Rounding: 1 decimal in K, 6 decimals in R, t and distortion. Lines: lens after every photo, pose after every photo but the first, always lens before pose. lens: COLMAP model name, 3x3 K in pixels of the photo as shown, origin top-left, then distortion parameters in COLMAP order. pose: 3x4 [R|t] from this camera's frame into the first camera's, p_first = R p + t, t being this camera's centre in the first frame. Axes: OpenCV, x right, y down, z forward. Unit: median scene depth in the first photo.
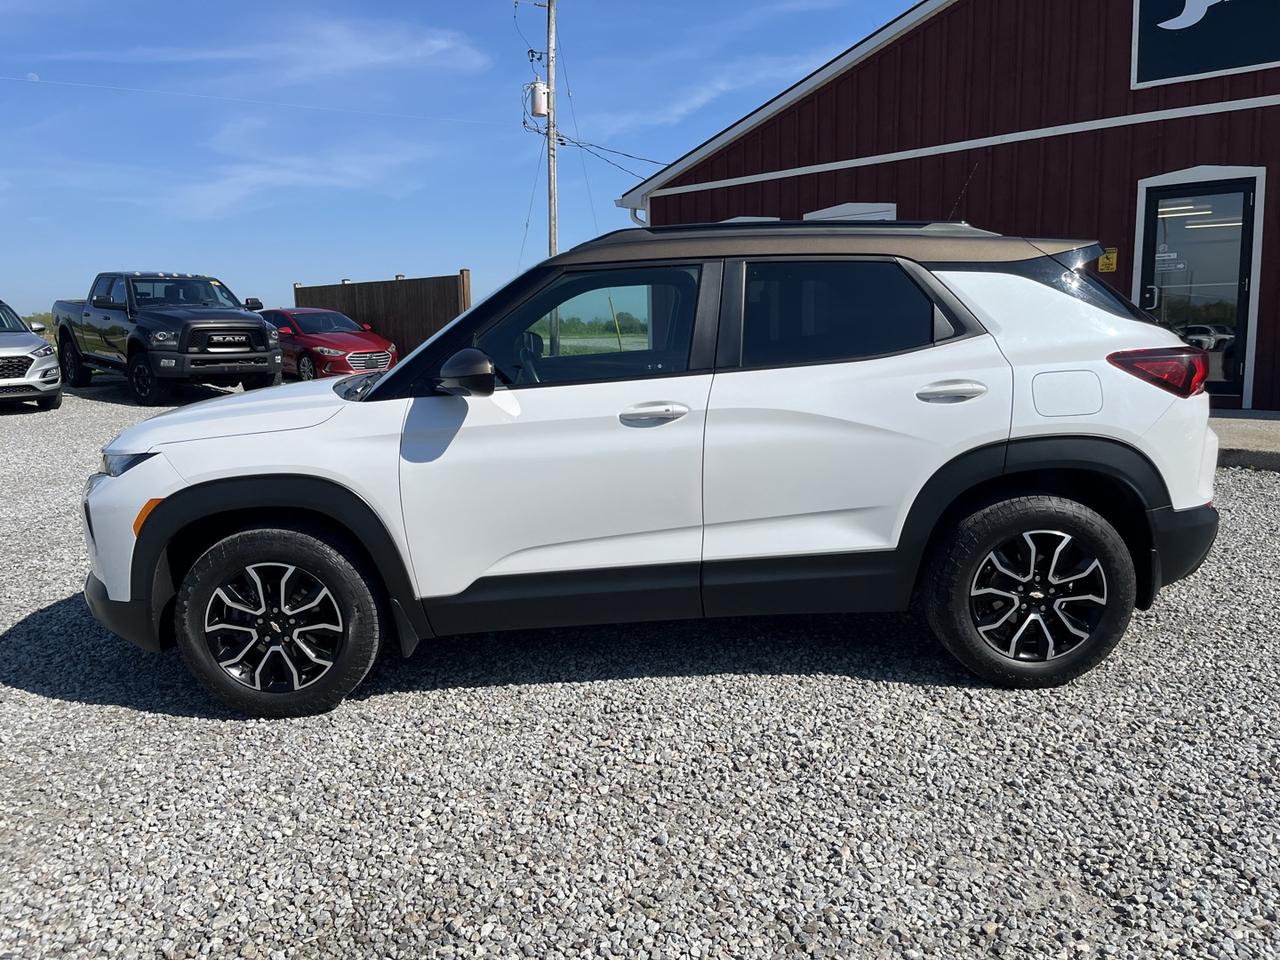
lens RADIAL K [[1031.2, 0, 640.0], [0, 1031.2, 480.0], [0, 0, 1]] dist [0.062588, -0.162438]
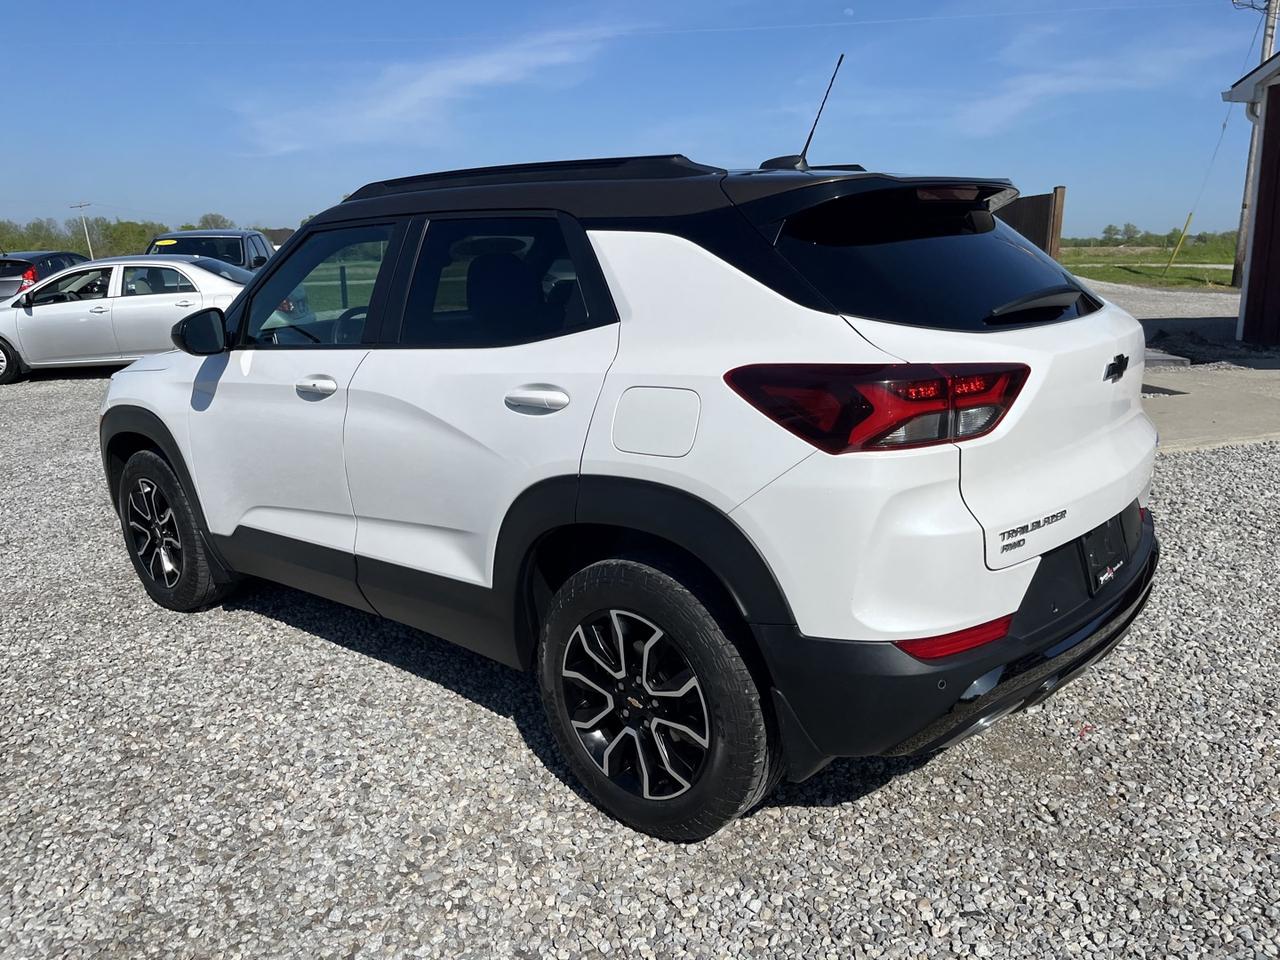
lens RADIAL K [[1006.4, 0, 639.4], [0, 1006.4, 458.8], [0, 0, 1]] dist [0.089747, -0.106533]
pose [[0.733136, 0.149420, -0.663464, 0.821891], [-0.106174, 0.988750, 0.105356, -0.124794], [0.671743, -0.006798, 0.740753, 0.503712]]
